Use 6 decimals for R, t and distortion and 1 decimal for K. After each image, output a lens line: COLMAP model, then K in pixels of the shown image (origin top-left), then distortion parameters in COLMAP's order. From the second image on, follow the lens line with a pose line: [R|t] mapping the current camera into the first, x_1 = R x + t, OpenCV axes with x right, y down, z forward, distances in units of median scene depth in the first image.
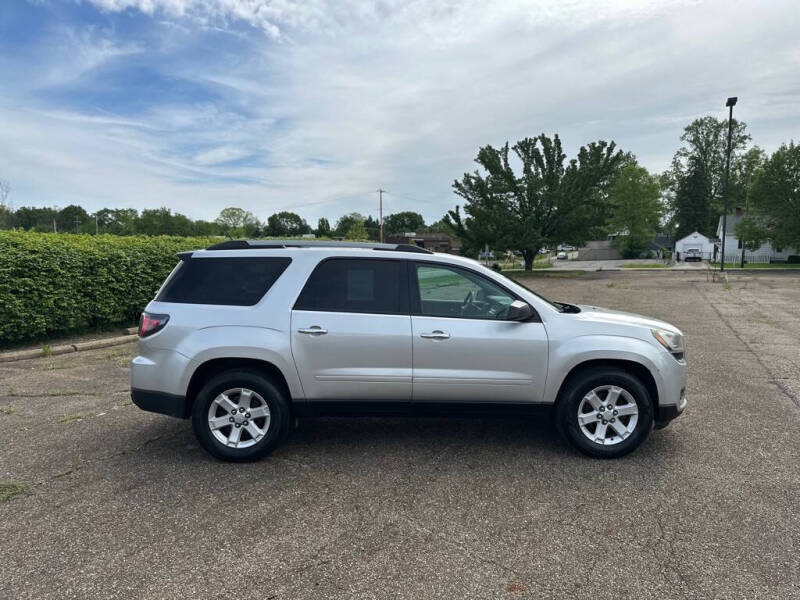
lens RADIAL K [[561.9, 0, 403.7], [0, 561.9, 294.4], [0, 0, 1]] dist [0.035969, -0.052267]
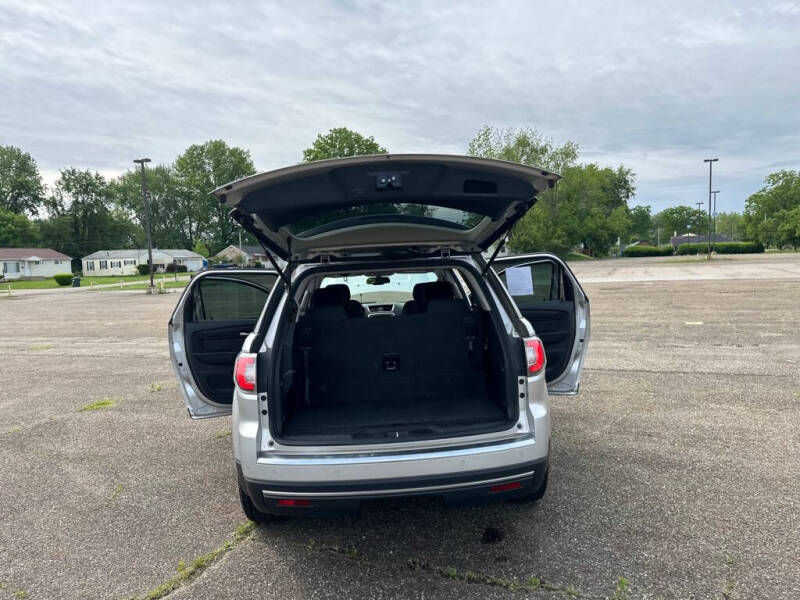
lens RADIAL K [[561.9, 0, 403.5], [0, 561.9, 299.6], [0, 0, 1]] dist [0.035969, -0.052267]
pose [[-0.048058, -0.050729, 0.997556, -0.099564], [0.109669, 0.992403, 0.055750, -0.005668], [-0.992806, 0.112080, -0.042129, 0.106221]]
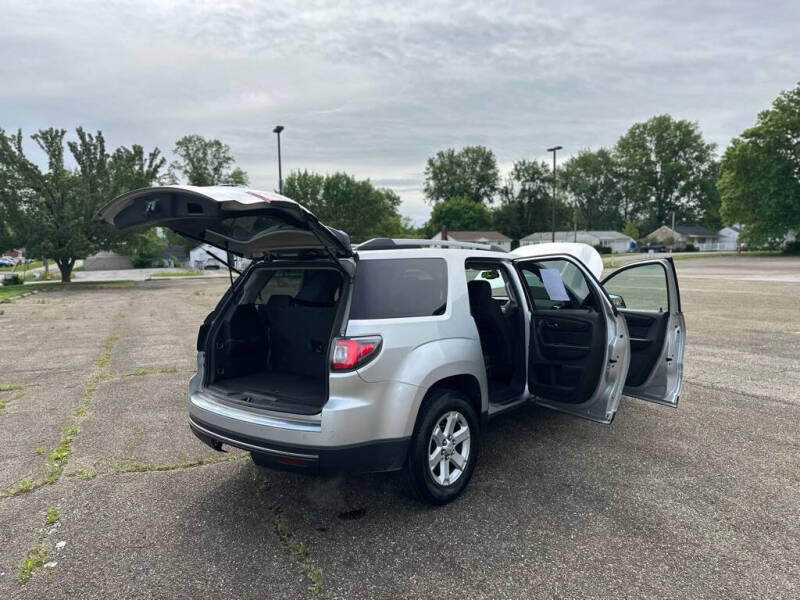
lens RADIAL K [[561.9, 0, 395.8], [0, 561.9, 297.6], [0, 0, 1]] dist [0.035969, -0.052267]
pose [[0.657220, -0.053624, 0.751789, -0.085129], [0.061948, 0.997934, 0.017027, -0.002158], [-0.751149, 0.035381, 0.659184, 0.043979]]
